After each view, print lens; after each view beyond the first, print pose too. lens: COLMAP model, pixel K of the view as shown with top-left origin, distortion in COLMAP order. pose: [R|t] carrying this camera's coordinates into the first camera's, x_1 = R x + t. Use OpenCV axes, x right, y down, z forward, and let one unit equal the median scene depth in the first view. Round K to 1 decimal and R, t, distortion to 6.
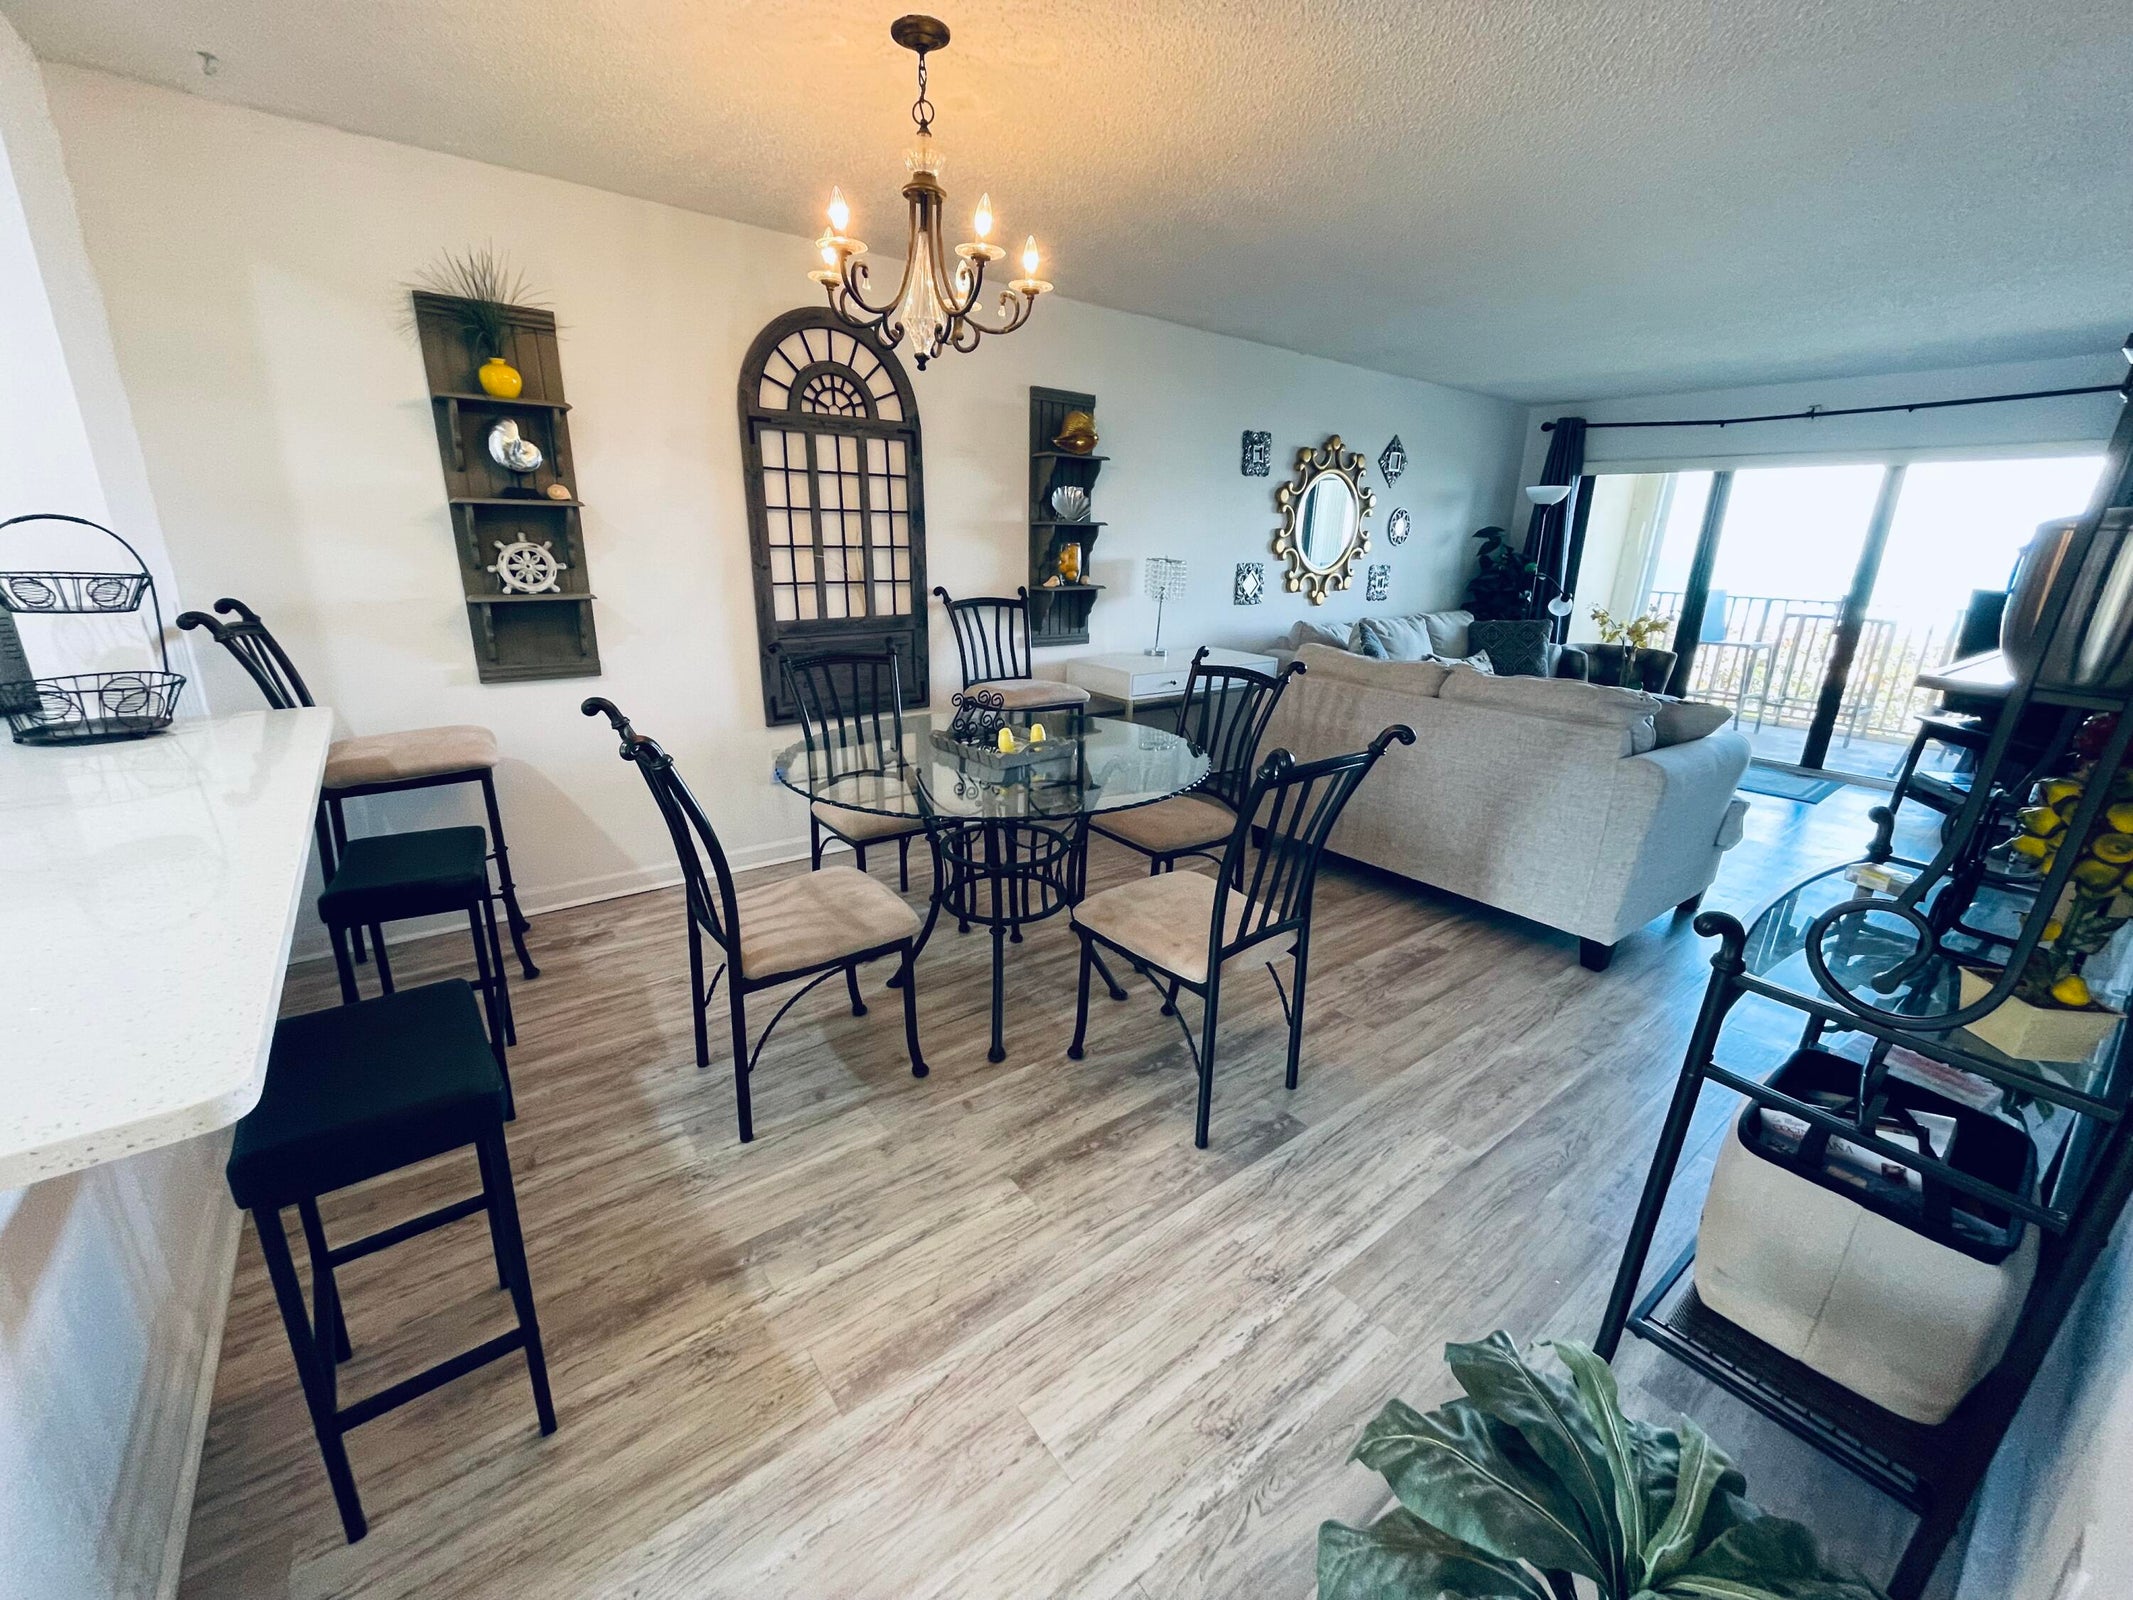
lens RADIAL K [[856.9, 0, 1066.5], [0, 856.9, 795.1], [0, 0, 1]] dist [-0.002012, -0.000369]
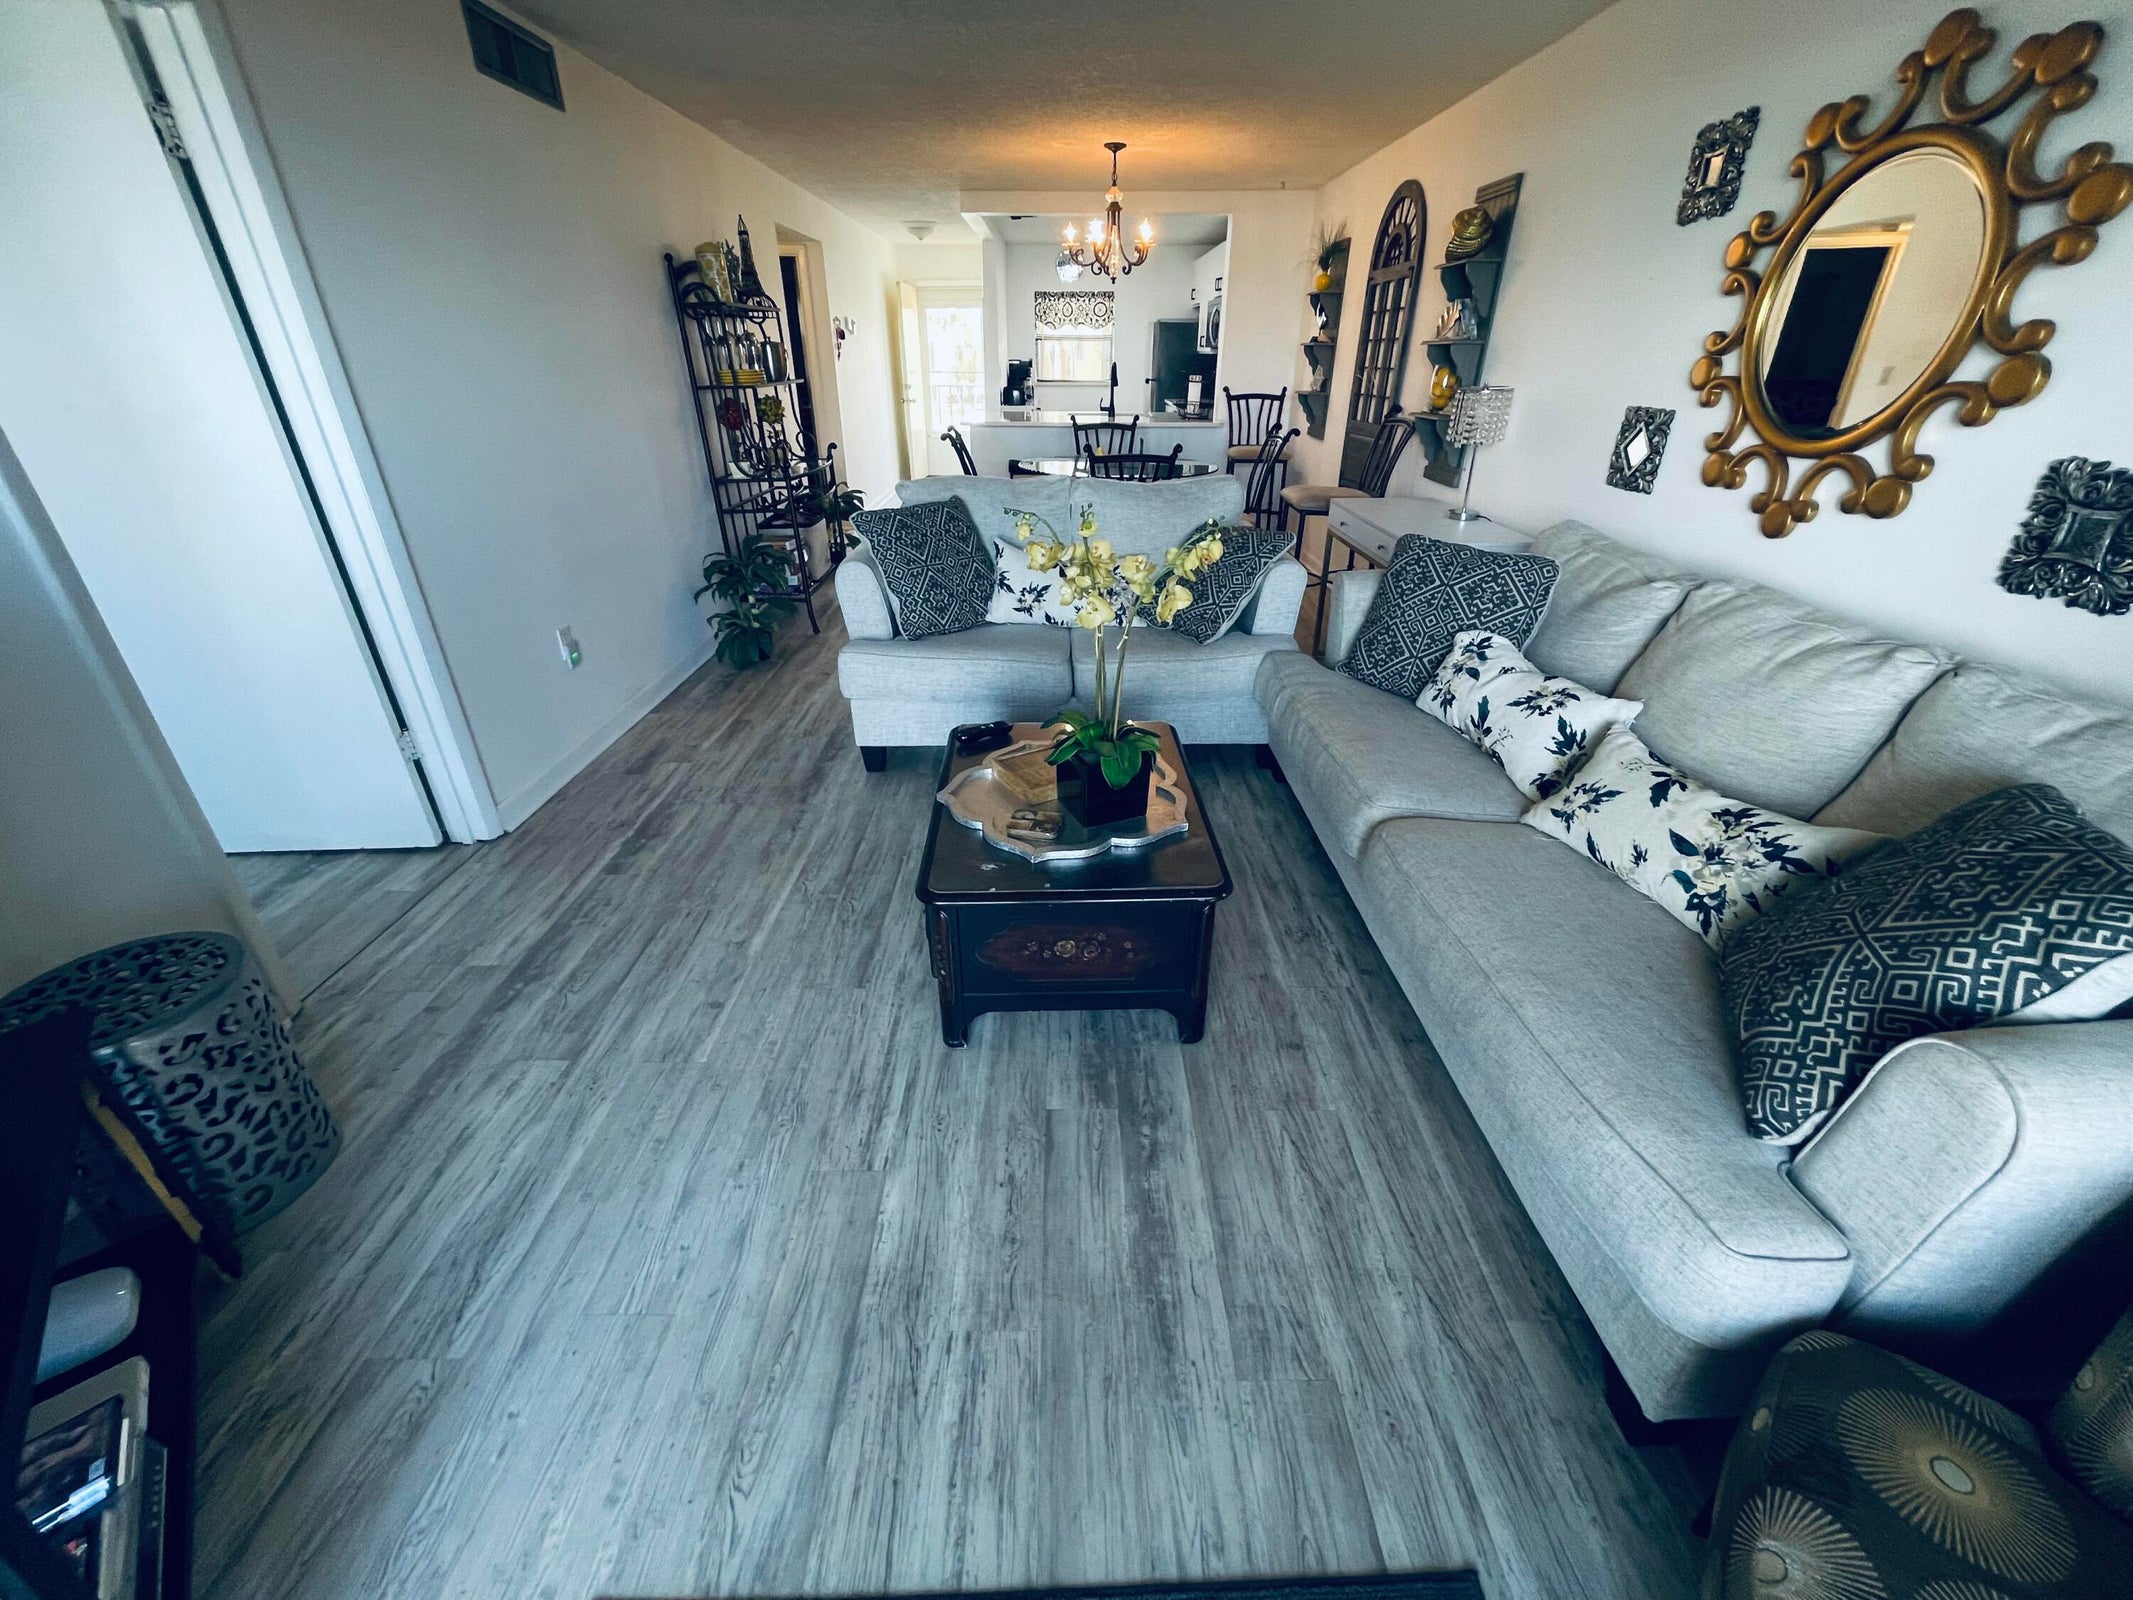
lens RADIAL K [[856.9, 0, 1071.8], [0, 856.9, 798.5], [0, 0, 1]] dist [-0.002012, -0.000369]
pose [[-0.603038, 0.347013, -0.718281, 1.316674], [-0.248990, 0.773560, 0.582760, -0.452250], [0.757858, 0.530271, -0.380083, 1.578407]]
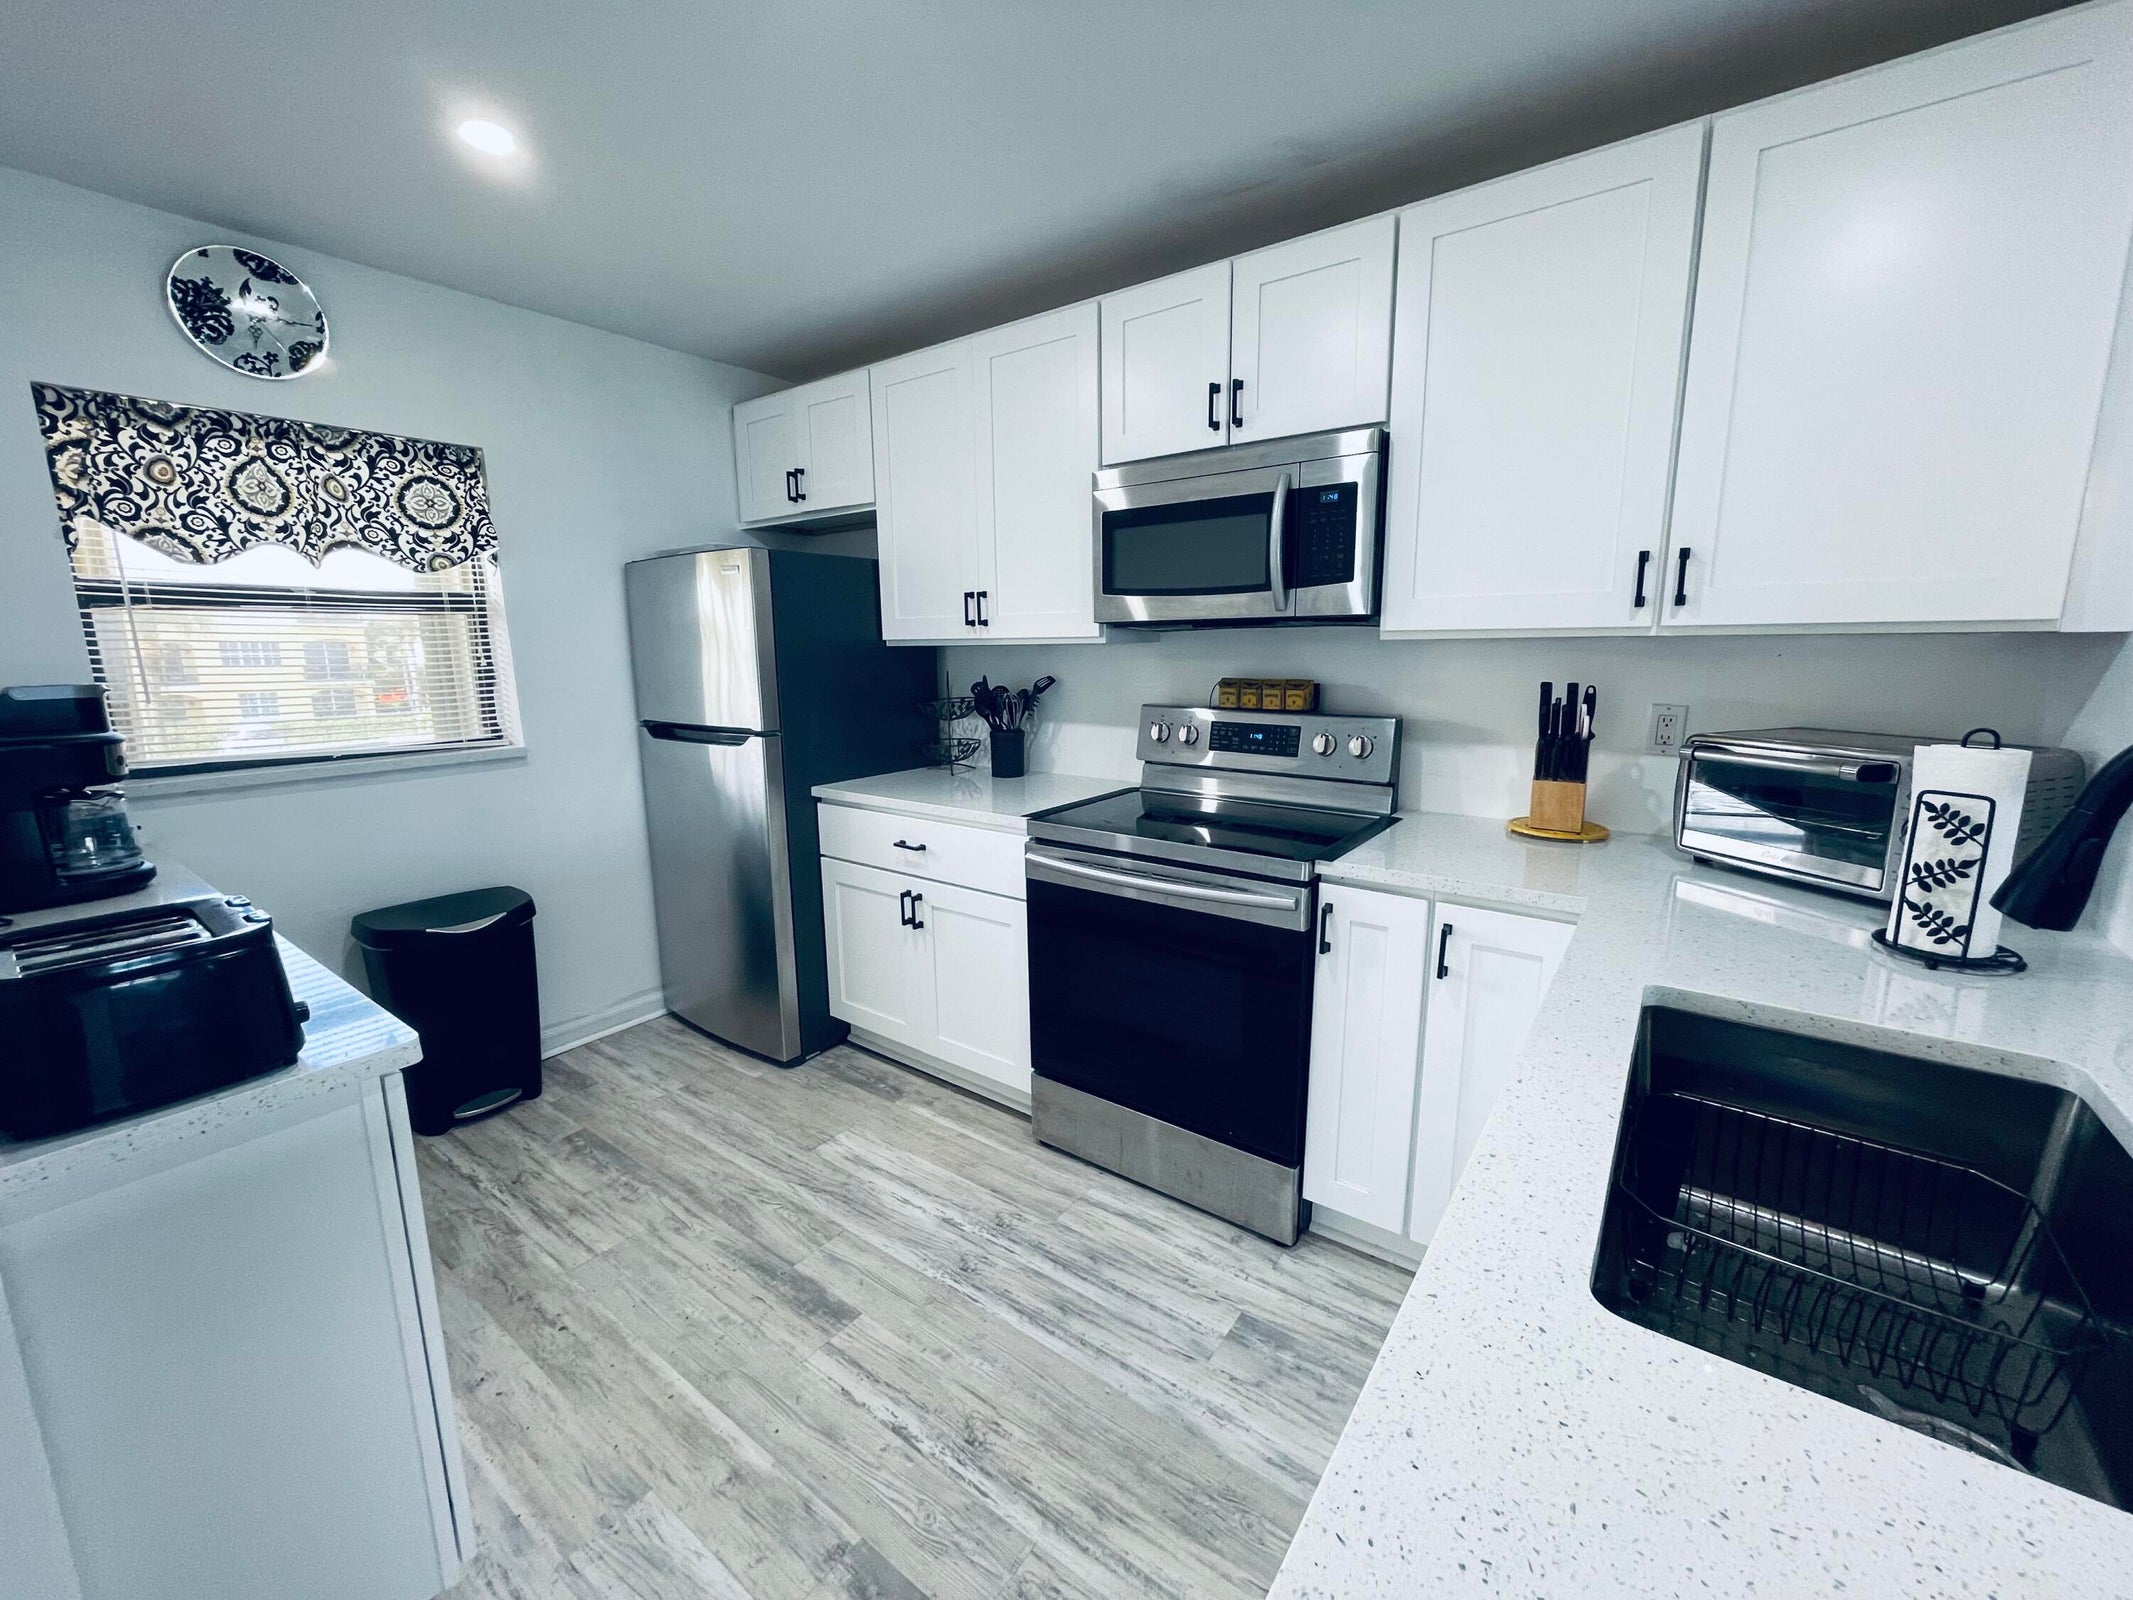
lens RADIAL K [[856.9, 0, 1064.5], [0, 856.9, 793.6], [0, 0, 1]] dist [-0.002012, -0.000369]
pose [[0.273977, 0.141170, -0.951319, -0.472309], [-0.261644, 0.962800, 0.067521, -0.020322], [0.925461, 0.230408, 0.300721, 0.036648]]
